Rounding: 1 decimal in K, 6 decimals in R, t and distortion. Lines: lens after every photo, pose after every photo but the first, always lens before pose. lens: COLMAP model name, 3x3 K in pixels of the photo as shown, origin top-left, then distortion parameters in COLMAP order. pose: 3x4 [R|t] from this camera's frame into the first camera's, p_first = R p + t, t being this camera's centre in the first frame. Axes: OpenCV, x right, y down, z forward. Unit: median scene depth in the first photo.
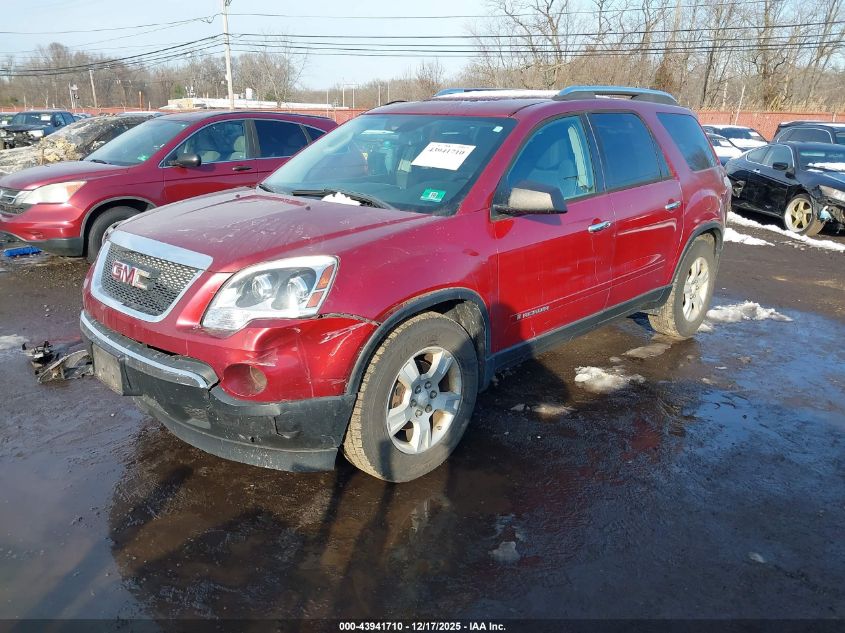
lens RADIAL K [[662.3, 0, 427.8], [0, 662.3, 318.7], [0, 0, 1]] dist [0.005964, -0.005175]
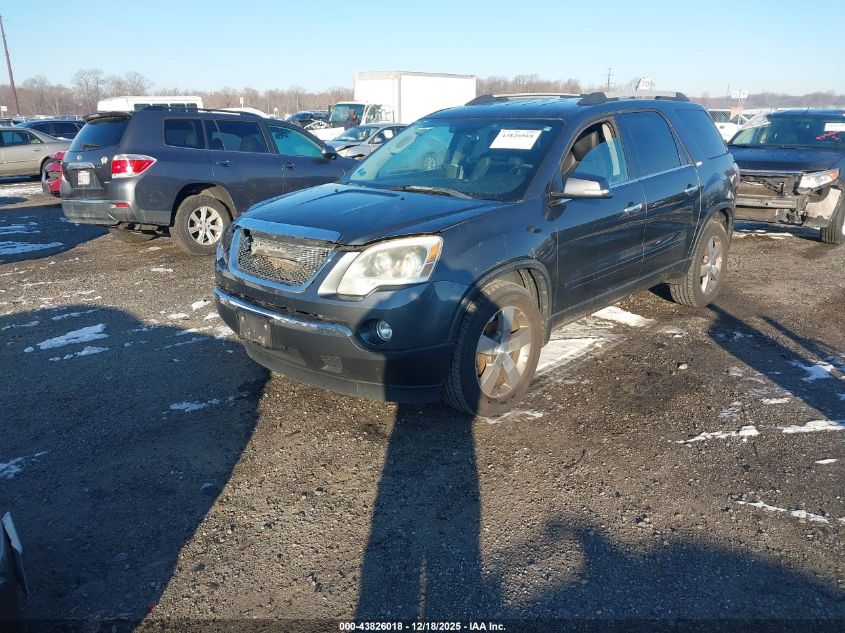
lens RADIAL K [[662.3, 0, 421.4], [0, 662.3, 318.6], [0, 0, 1]] dist [0.005964, -0.005175]
pose [[0.999692, -0.019489, -0.015333, -0.133712], [0.019804, 0.999591, 0.020648, 0.032457], [0.014925, -0.020945, 0.999669, -0.250871]]
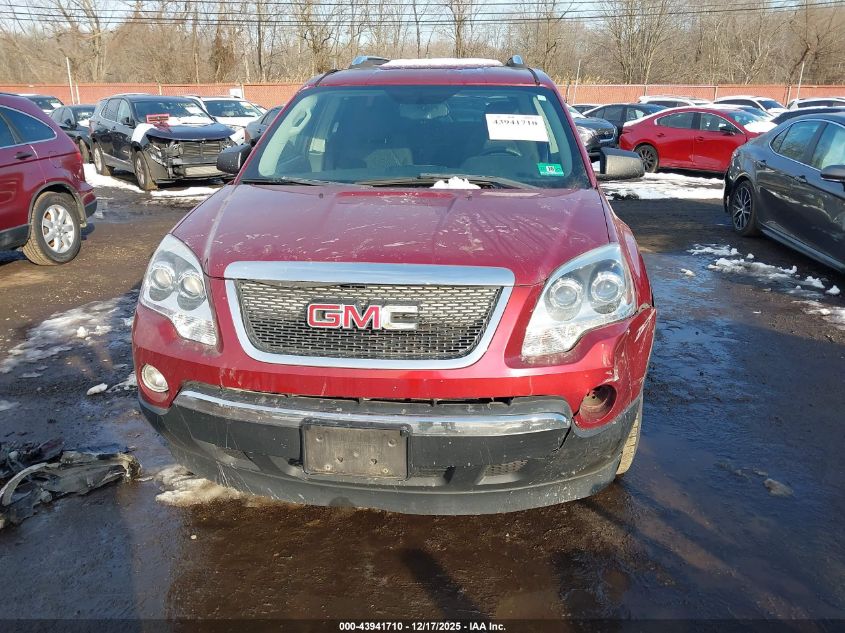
lens RADIAL K [[662.3, 0, 424.0], [0, 662.3, 315.6], [0, 0, 1]] dist [0.005964, -0.005175]
pose [[0.794833, -0.207754, 0.570156, -0.720688], [0.189324, 0.977569, 0.092278, -0.107122], [-0.576538, 0.034598, 0.816337, 0.350127]]
